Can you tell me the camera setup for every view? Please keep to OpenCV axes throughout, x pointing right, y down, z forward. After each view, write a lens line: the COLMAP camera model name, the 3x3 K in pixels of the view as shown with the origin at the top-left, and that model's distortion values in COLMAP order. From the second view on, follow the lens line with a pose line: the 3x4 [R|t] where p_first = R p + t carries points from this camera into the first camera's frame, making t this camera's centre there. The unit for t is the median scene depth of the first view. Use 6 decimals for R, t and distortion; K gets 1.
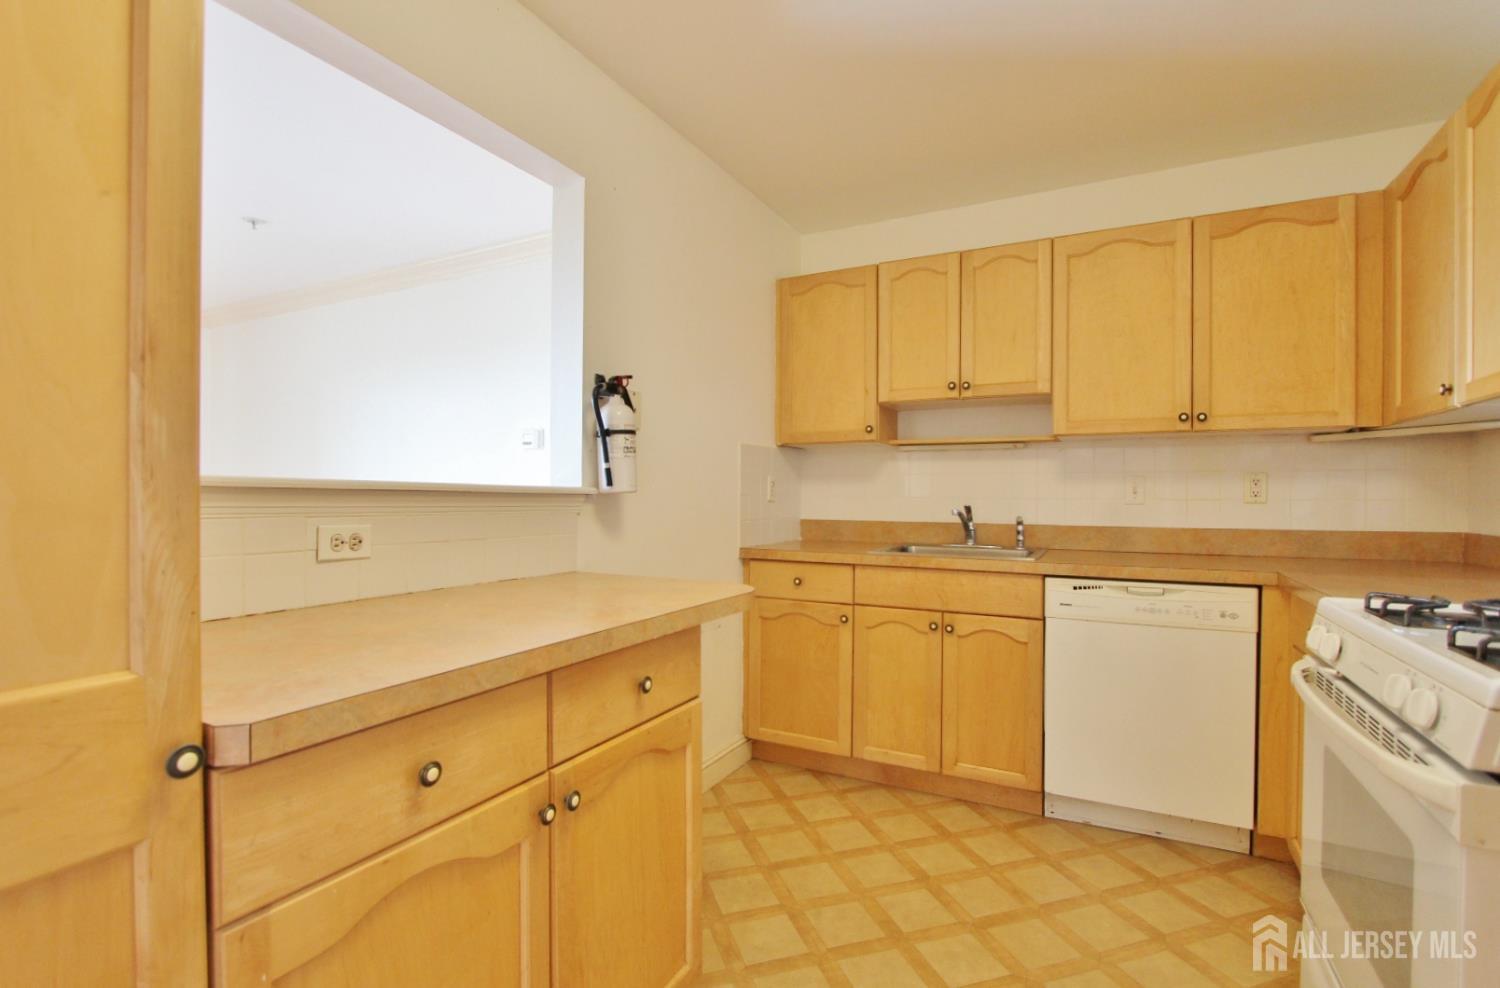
lens RADIAL K [[700.1, 0, 746.1], [0, 700.1, 498.9], [0, 0, 1]] dist [-0.015553, 0.000770]
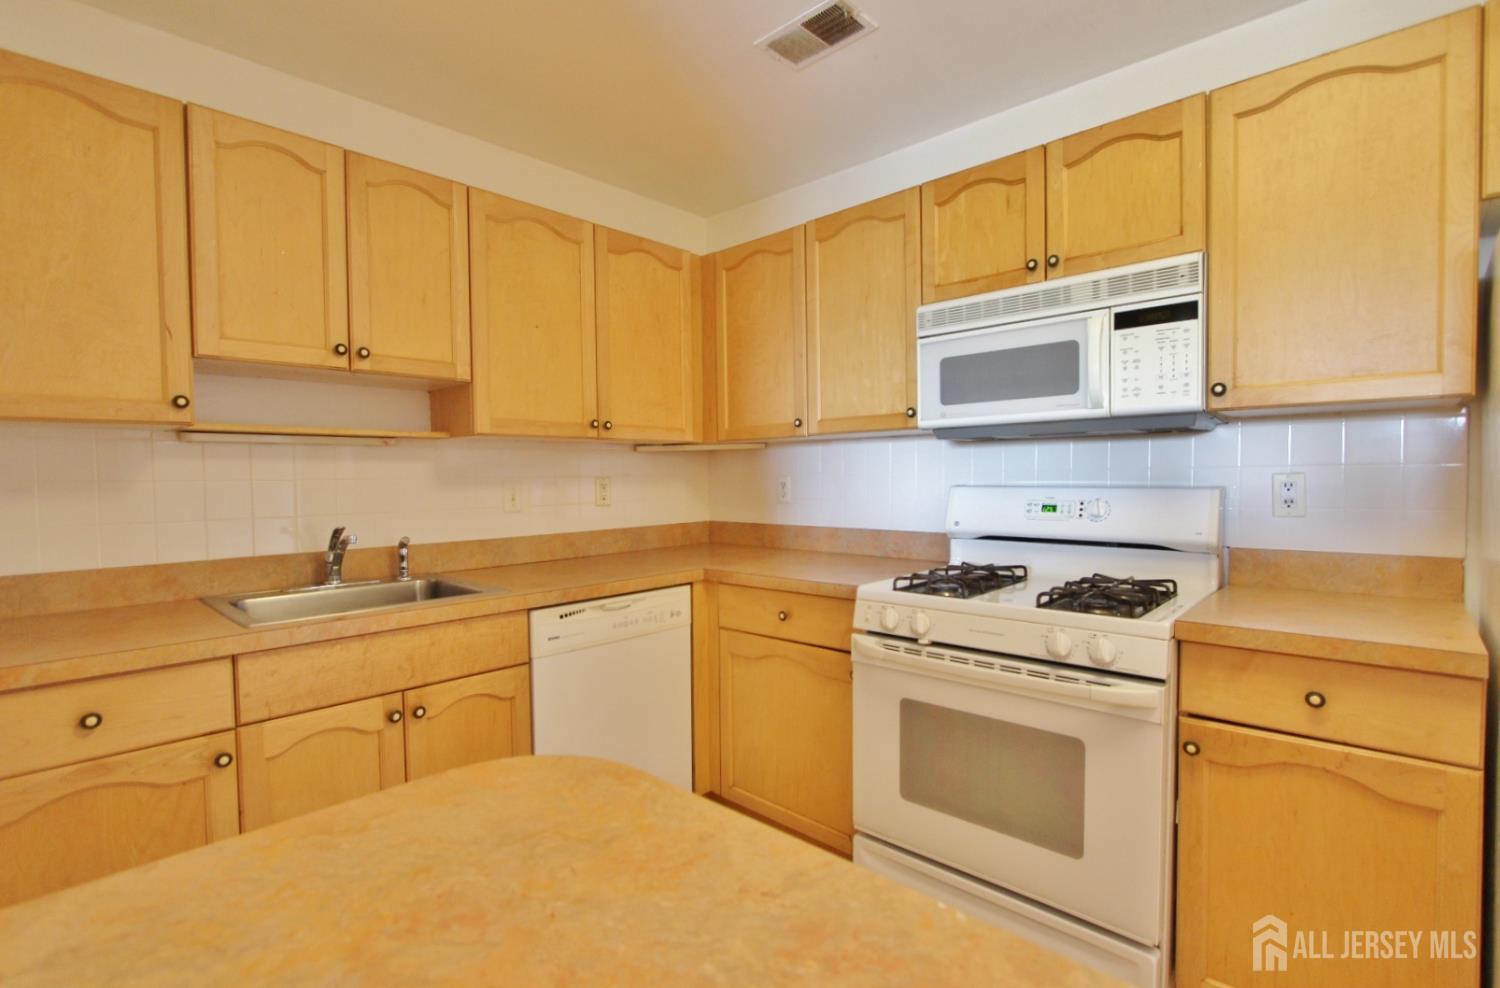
lens RADIAL K [[700.1, 0, 746.1], [0, 700.1, 498.9], [0, 0, 1]] dist [-0.015553, 0.000770]
pose [[0.271565, -0.039201, 0.961621, -0.264678], [0.021147, 0.999172, 0.034760, -0.038815], [-0.962188, 0.010895, 0.272169, 0.497633]]
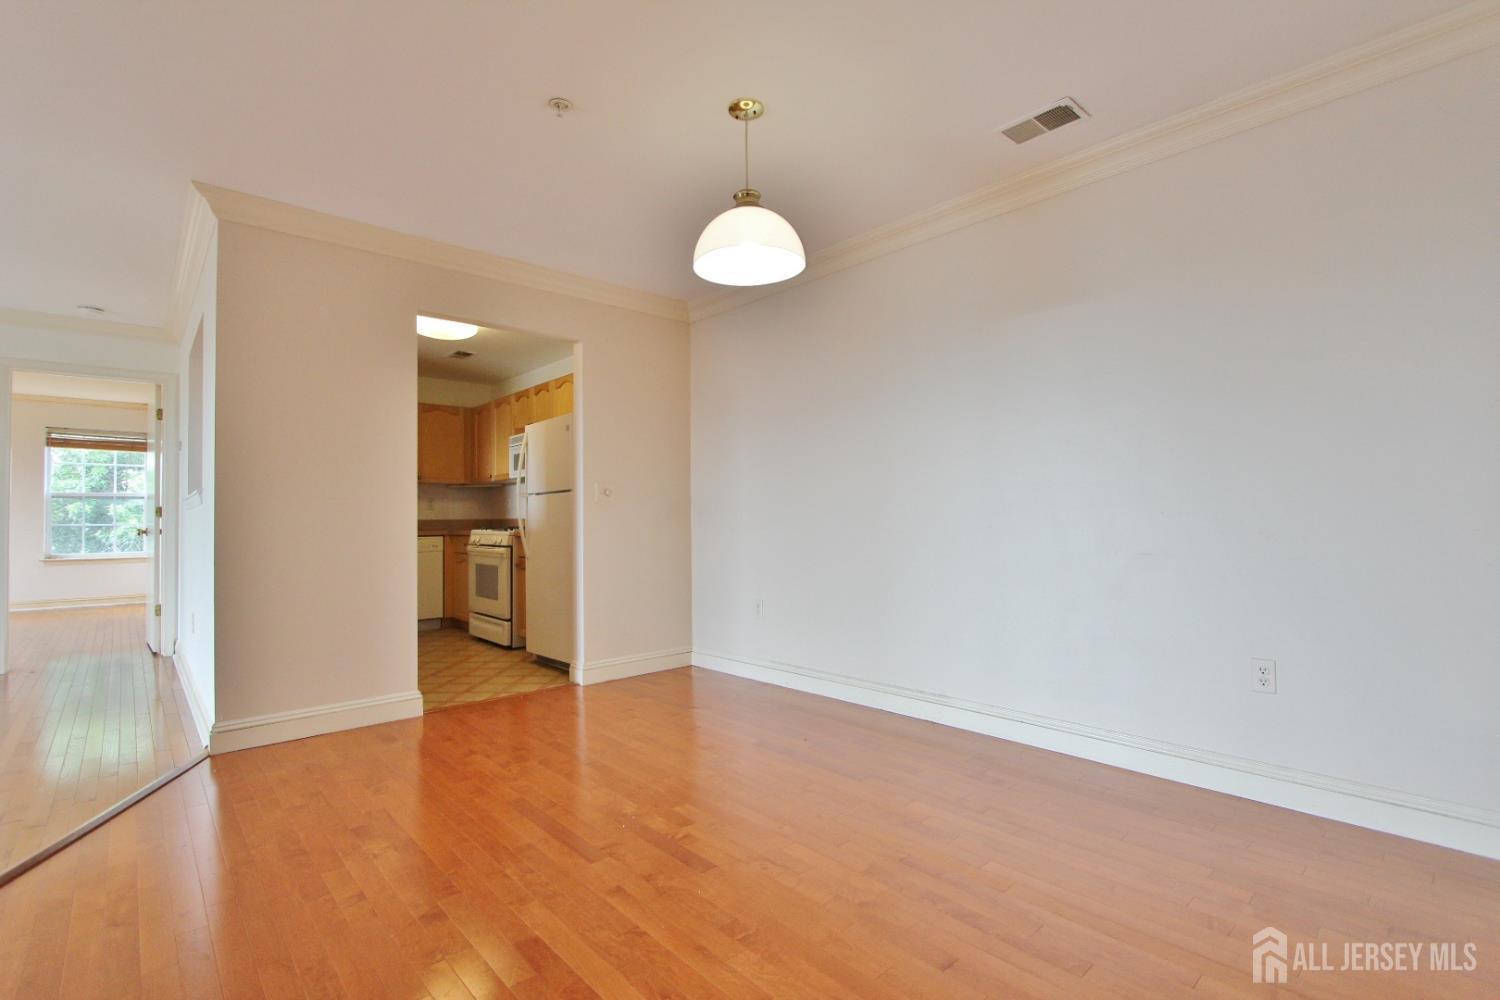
lens RADIAL K [[689.6, 0, 744.5], [0, 689.6, 505.9], [0, 0, 1]] dist [-0.017272, 0.000775]
pose [[0.348788, 0.009389, 0.937155, -1.330813], [0.016480, 0.999734, -0.016150, 0.054753], [-0.937057, 0.021077, 0.348540, -1.055009]]
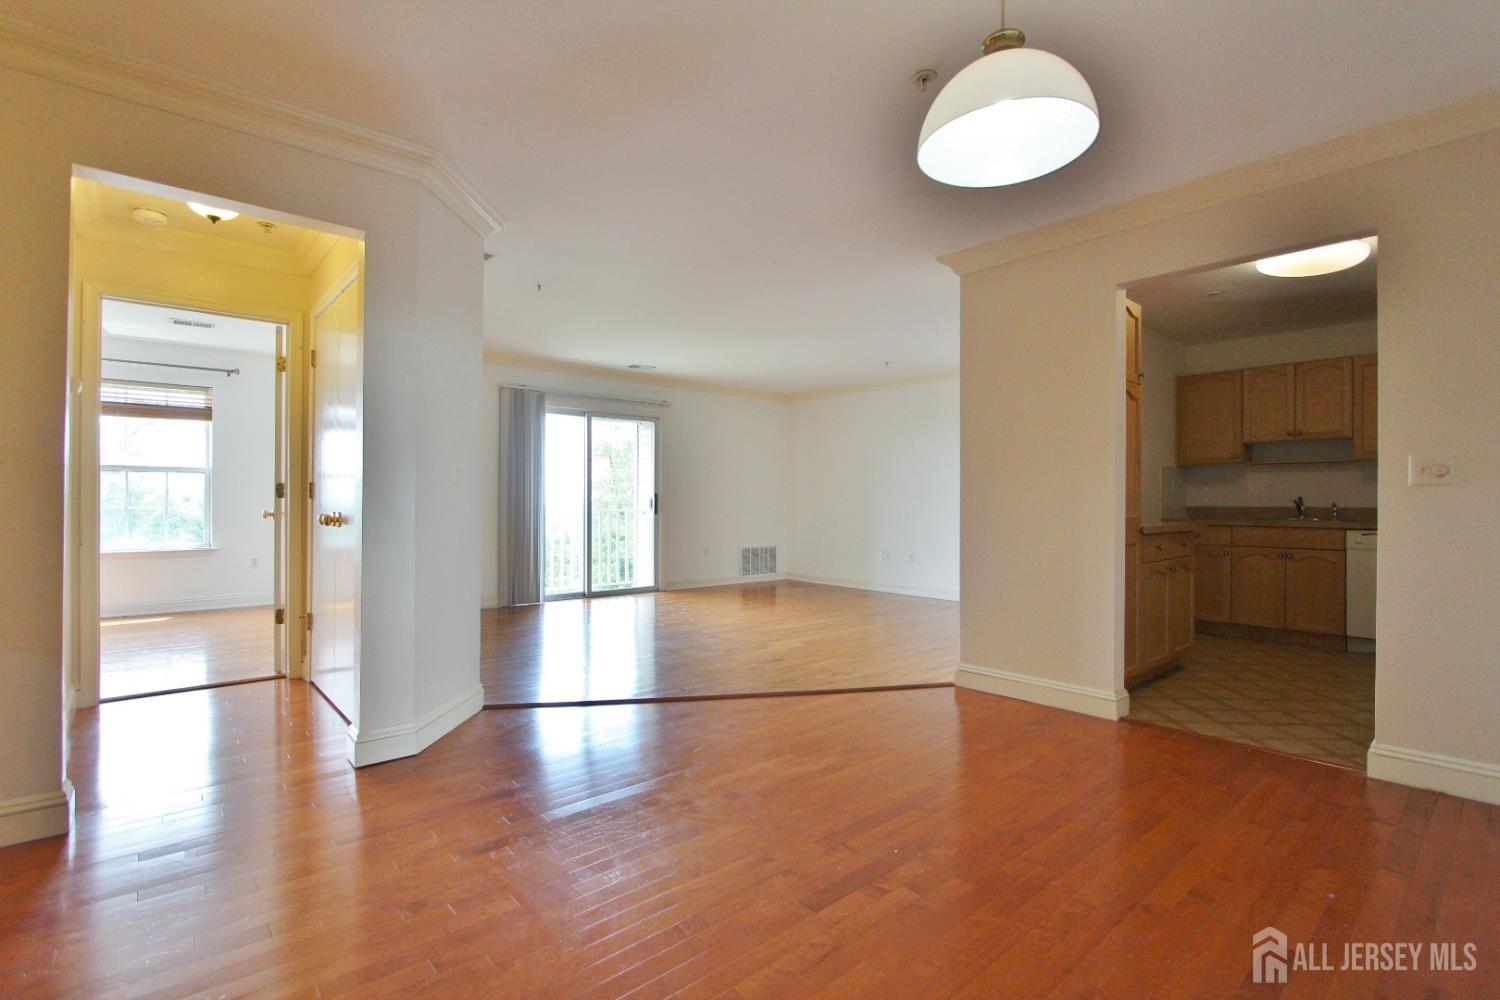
lens RADIAL K [[689.6, 0, 744.5], [0, 689.6, 505.9], [0, 0, 1]] dist [-0.017272, 0.000775]
pose [[0.931298, -0.001680, -0.364254, -0.455317], [0.000143, 0.999991, -0.004245, 0.046590], [0.364258, 0.003902, 0.931290, -1.401253]]
